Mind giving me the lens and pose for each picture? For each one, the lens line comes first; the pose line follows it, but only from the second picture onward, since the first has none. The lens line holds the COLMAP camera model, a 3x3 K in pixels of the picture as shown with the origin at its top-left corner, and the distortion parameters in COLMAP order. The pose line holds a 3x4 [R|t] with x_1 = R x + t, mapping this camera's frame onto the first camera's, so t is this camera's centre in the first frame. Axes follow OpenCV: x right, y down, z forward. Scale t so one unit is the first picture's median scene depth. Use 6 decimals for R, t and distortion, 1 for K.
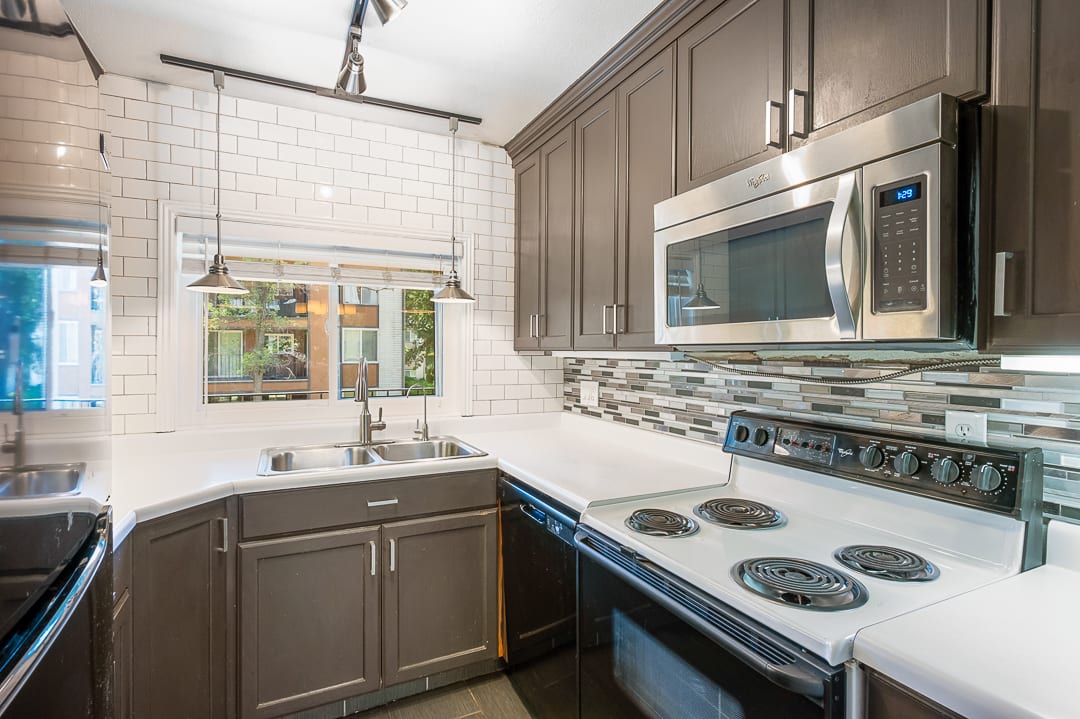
lens RADIAL K [[529.4, 0, 540.8], [0, 529.4, 352.8], [0, 0, 1]] dist [-0.000582, 0.000857]
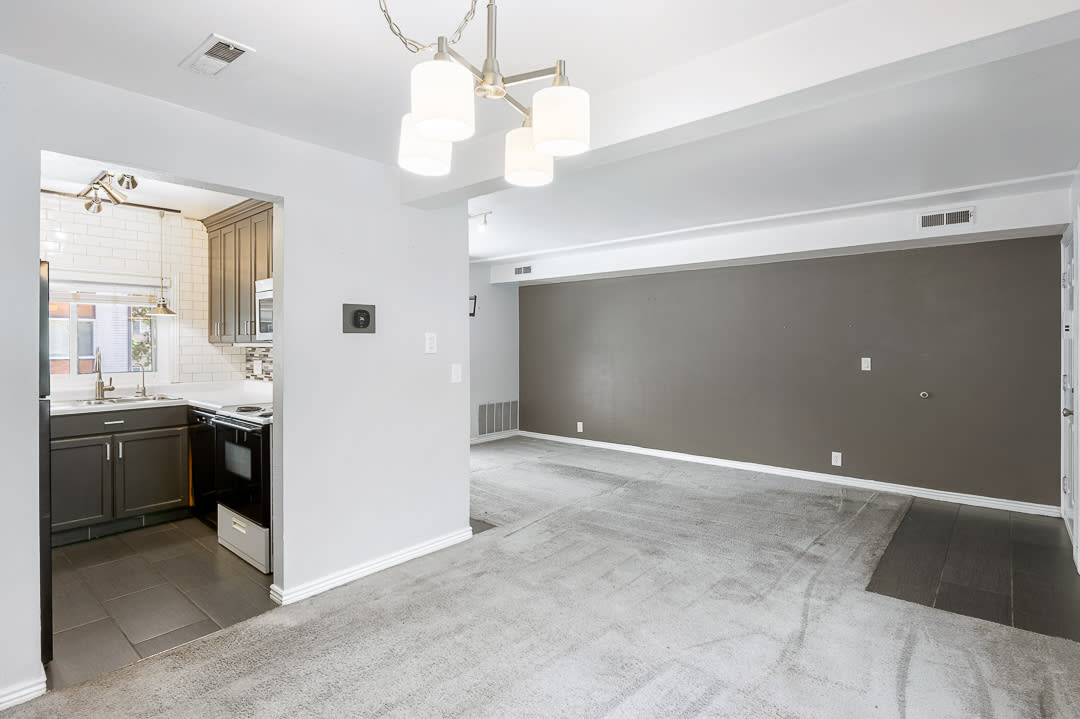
lens RADIAL K [[534.9, 0, 543.9], [0, 534.9, 342.0], [0, 0, 1]] dist [-0.000291, 0.002060]
pose [[0.919383, -0.007055, 0.393299, 0.297059], [0.008525, 0.999962, -0.001991, 0.005473], [-0.393270, 0.005183, 0.919408, -1.112718]]
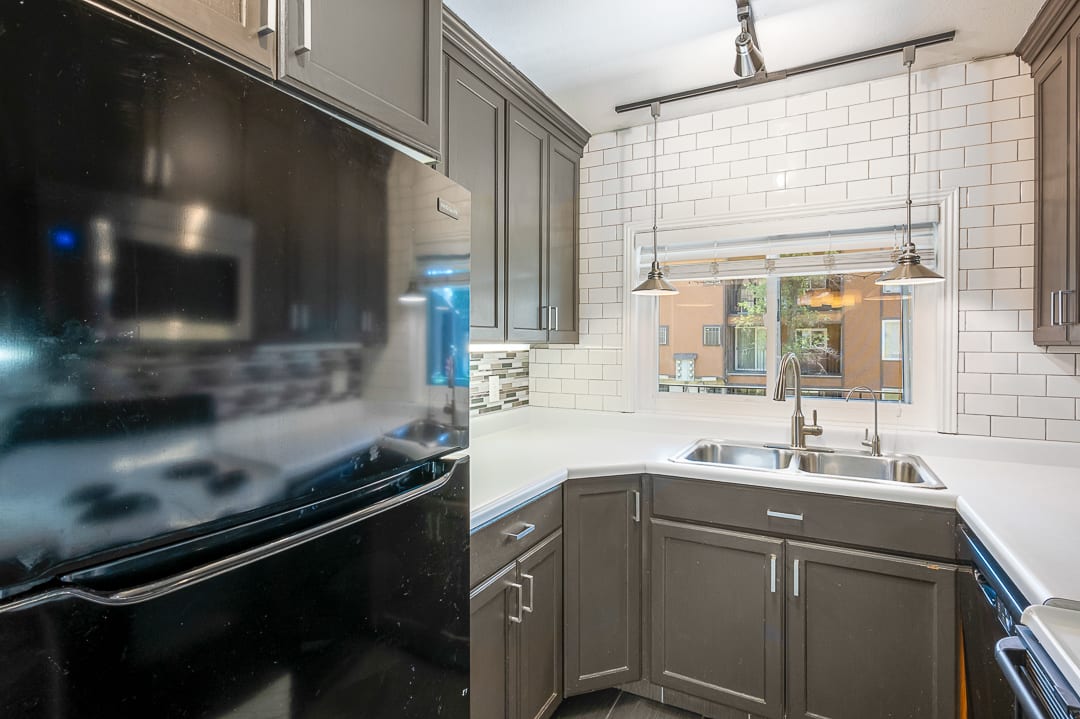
lens RADIAL K [[534.9, 0, 543.9], [0, 534.9, 342.0], [0, 0, 1]] dist [-0.000291, 0.002060]
pose [[0.589212, -0.005746, -0.807958, 0.153684], [-0.003091, 0.999951, -0.009366, -0.000625], [0.807972, 0.008016, 0.589166, 0.104927]]
